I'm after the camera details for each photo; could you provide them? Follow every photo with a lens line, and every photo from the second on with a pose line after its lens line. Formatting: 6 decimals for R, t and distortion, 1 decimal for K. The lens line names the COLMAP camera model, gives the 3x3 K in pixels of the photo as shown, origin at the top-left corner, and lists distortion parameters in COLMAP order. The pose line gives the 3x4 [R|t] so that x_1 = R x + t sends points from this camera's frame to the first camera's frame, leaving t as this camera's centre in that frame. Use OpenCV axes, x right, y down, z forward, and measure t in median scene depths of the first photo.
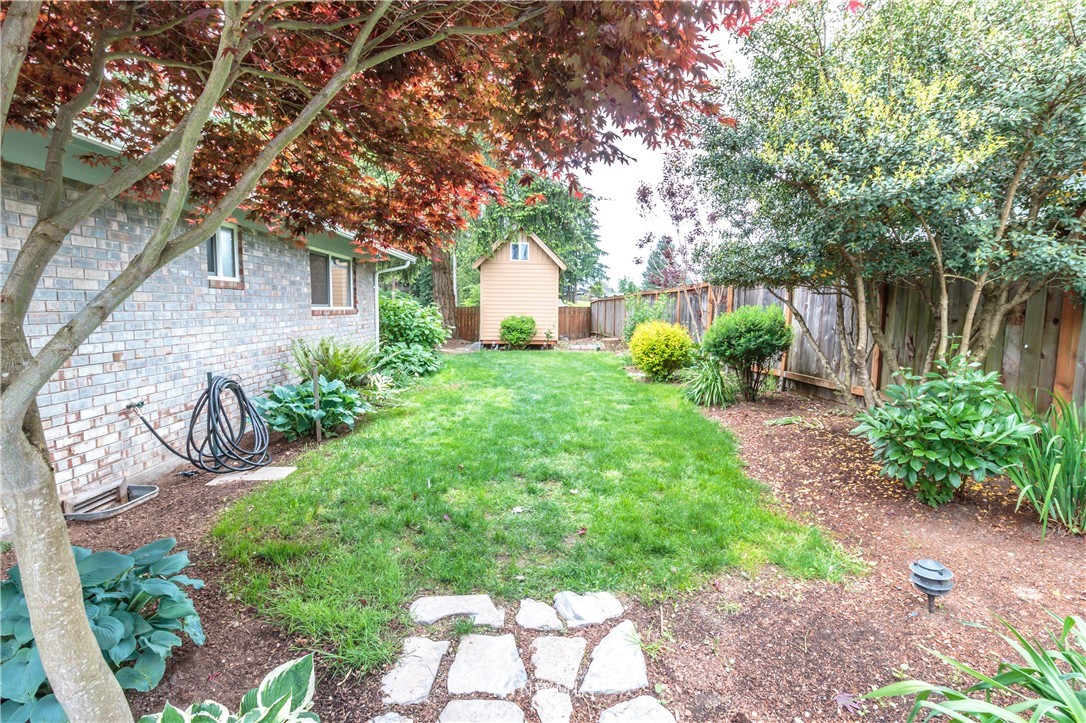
lens RADIAL K [[497.7, 0, 545.8], [0, 497.7, 356.5], [0, 0, 1]] dist [0.005048, -0.000234]
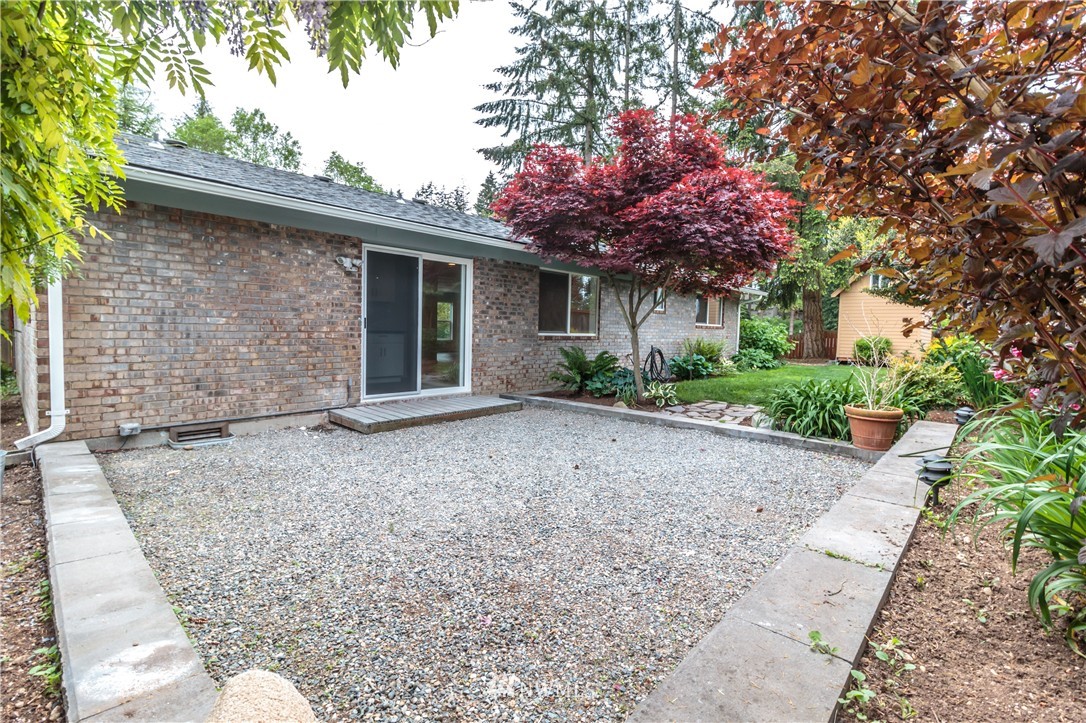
lens RADIAL K [[497.7, 0, 544.3], [0, 497.7, 360.7], [0, 0, 1]] dist [0.005048, -0.000234]
pose [[0.723558, 0.045104, -0.688788, 0.571150], [-0.079897, 0.996628, -0.018667, 0.165230], [0.685624, 0.068539, 0.724722, -1.014697]]
